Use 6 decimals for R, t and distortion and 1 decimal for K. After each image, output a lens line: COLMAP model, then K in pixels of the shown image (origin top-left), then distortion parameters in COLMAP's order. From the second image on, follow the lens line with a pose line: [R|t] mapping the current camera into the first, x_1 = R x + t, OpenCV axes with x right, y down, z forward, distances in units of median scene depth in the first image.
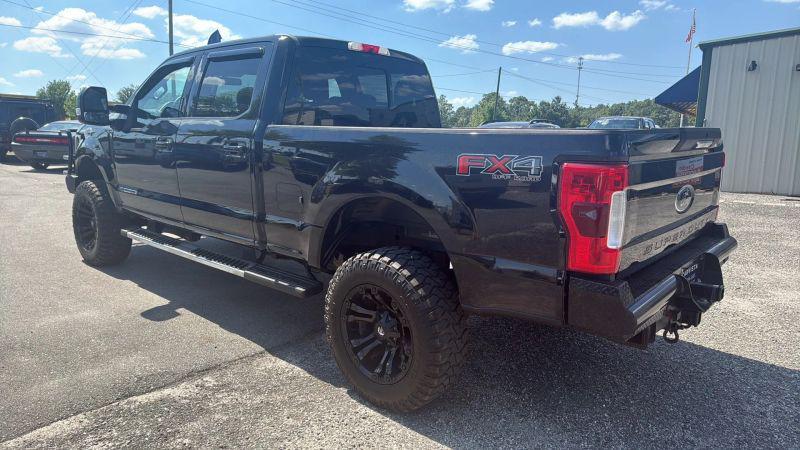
lens RADIAL K [[538.7, 0, 404.9], [0, 538.7, 227.0], [0, 0, 1]] dist [0.050364, -0.058702]
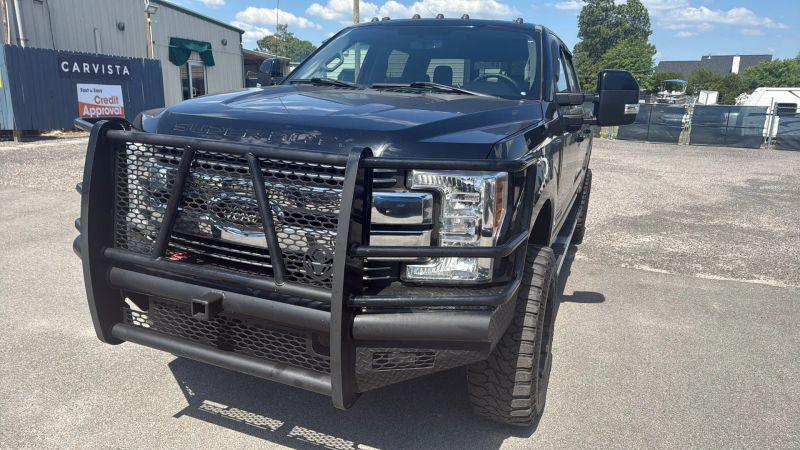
lens RADIAL K [[542.8, 0, 414.5], [0, 542.8, 225.0], [0, 0, 1]] dist [-0.019502, -0.000017]
pose [[-0.355130, -0.252497, 0.900071, -1.204956], [0.113328, 0.944101, 0.309564, -0.317743], [-0.927922, 0.211938, -0.306664, 1.566906]]
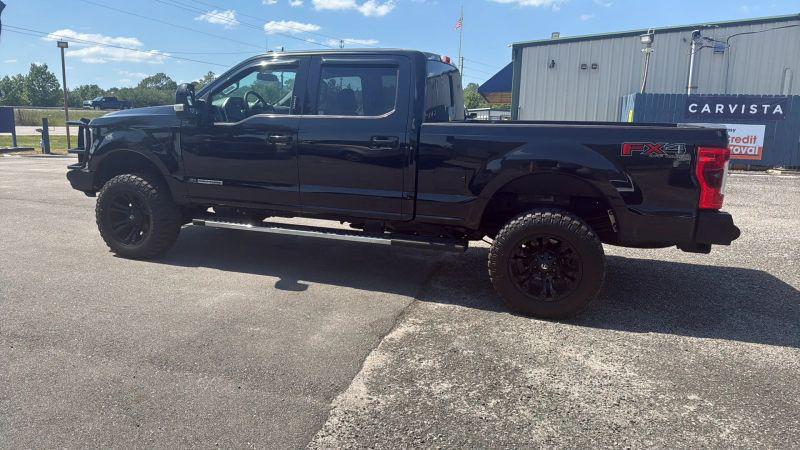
lens RADIAL K [[534.7, 0, 388.2], [0, 534.7, 226.1], [0, 0, 1]] dist [0.087976, -0.112564]
pose [[0.923922, -0.079720, 0.374184, -0.666253], [0.066877, 0.996644, 0.047205, -0.006754], [-0.376691, -0.018589, 0.926152, -0.126358]]
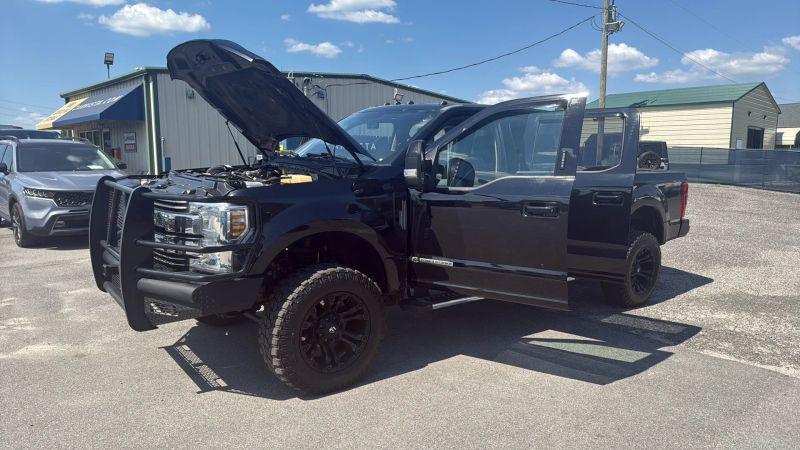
lens RADIAL K [[536.8, 0, 413.9], [0, 536.8, 243.9], [0, 0, 1]] dist [0.056249, -0.064996]
pose [[0.165856, -0.181992, 0.969211, -1.522667], [0.152934, 0.975680, 0.157036, -0.254949], [-0.974219, 0.122180, 0.189655, 0.987872]]
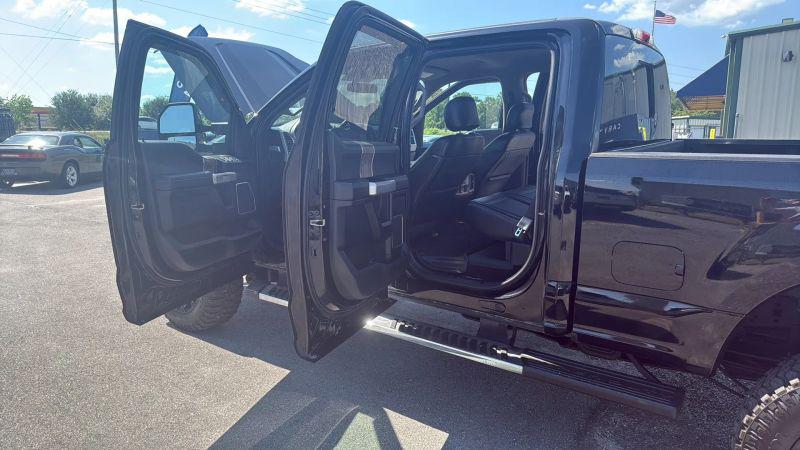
lens RADIAL K [[533.4, 0, 374.6], [0, 533.4, 237.7], [0, 0, 1]] dist [0.057575, -0.065405]
pose [[0.997549, -0.038401, 0.058487, -0.446840], [0.036953, 0.998988, 0.025638, -0.091406], [-0.059412, -0.023414, 0.997959, 0.291444]]
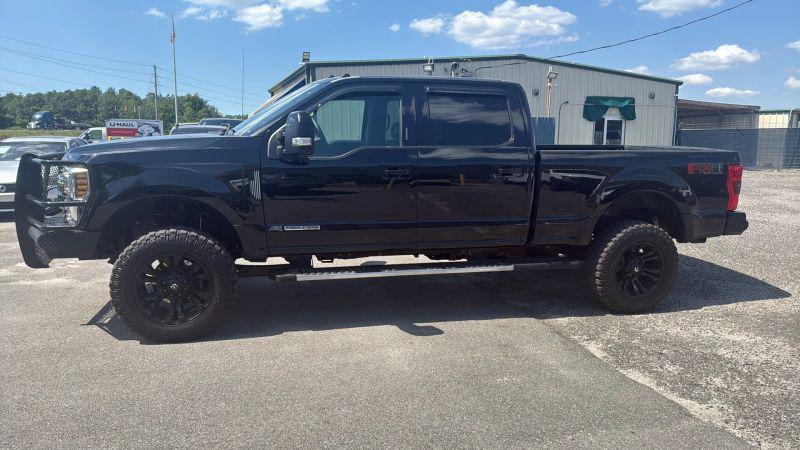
lens RADIAL K [[538.7, 0, 404.9], [0, 538.7, 227.0], [0, 0, 1]] dist [0.050364, -0.058702]
pose [[0.552227, -0.153399, 0.819459, -1.283997], [0.140921, 0.985958, 0.089601, -0.138140], [-0.821697, 0.065998, 0.566090, 0.422948]]
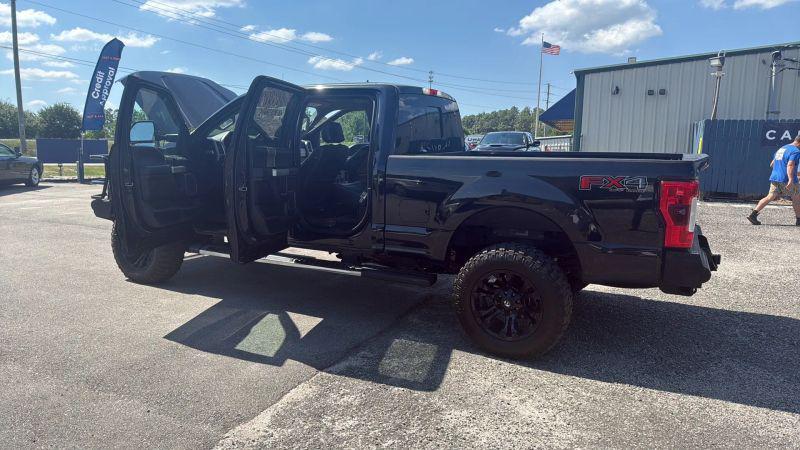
lens RADIAL K [[543.3, 0, 399.0], [0, 543.3, 224.1], [0, 0, 1]] dist [0.056050, -0.070434]
pose [[0.969382, -0.046169, 0.241177, -0.438643], [0.051611, 0.998534, -0.016293, -0.000569], [-0.240071, 0.028242, 0.970344, -0.213064]]
